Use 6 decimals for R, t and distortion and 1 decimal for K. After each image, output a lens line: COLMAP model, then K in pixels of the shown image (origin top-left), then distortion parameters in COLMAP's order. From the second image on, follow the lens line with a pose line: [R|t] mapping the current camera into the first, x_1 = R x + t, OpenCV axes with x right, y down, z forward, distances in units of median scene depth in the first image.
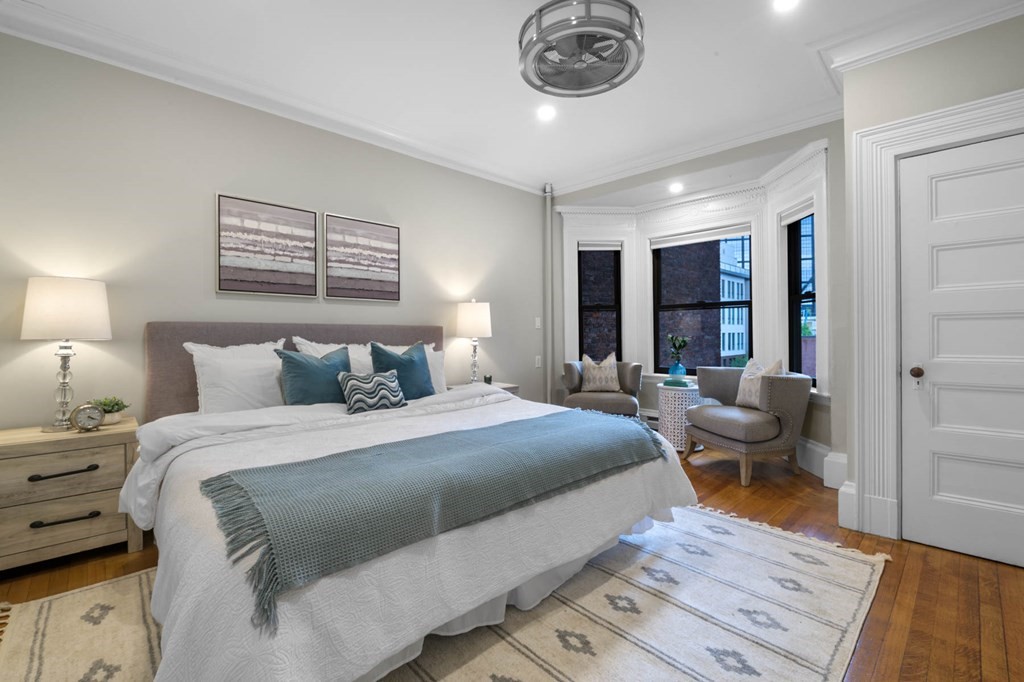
lens RADIAL K [[464.4, 0, 511.8], [0, 464.4, 339.5], [0, 0, 1]] dist [-0.005390, -0.000059]
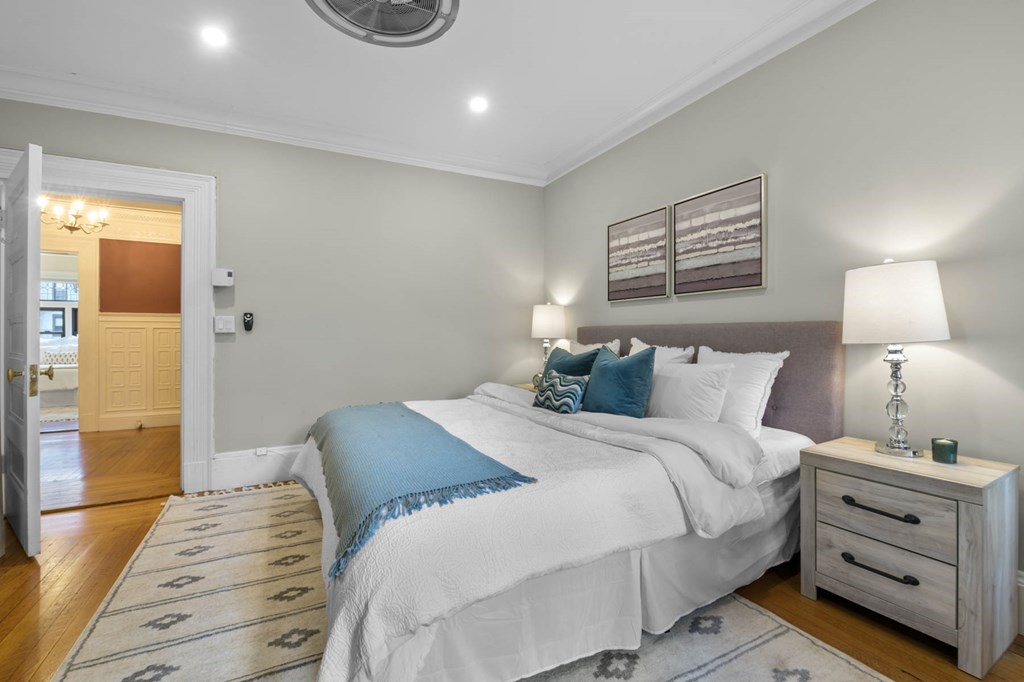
lens RADIAL K [[461.7, 0, 509.1], [0, 461.7, 337.1], [0, 0, 1]] dist [-0.014006, 0.001558]
pose [[-0.312446, -0.001474, -0.949934, 0.569228], [-0.017856, 0.999831, 0.004322, -0.007974], [0.949768, 0.018312, -0.312420, 0.998022]]
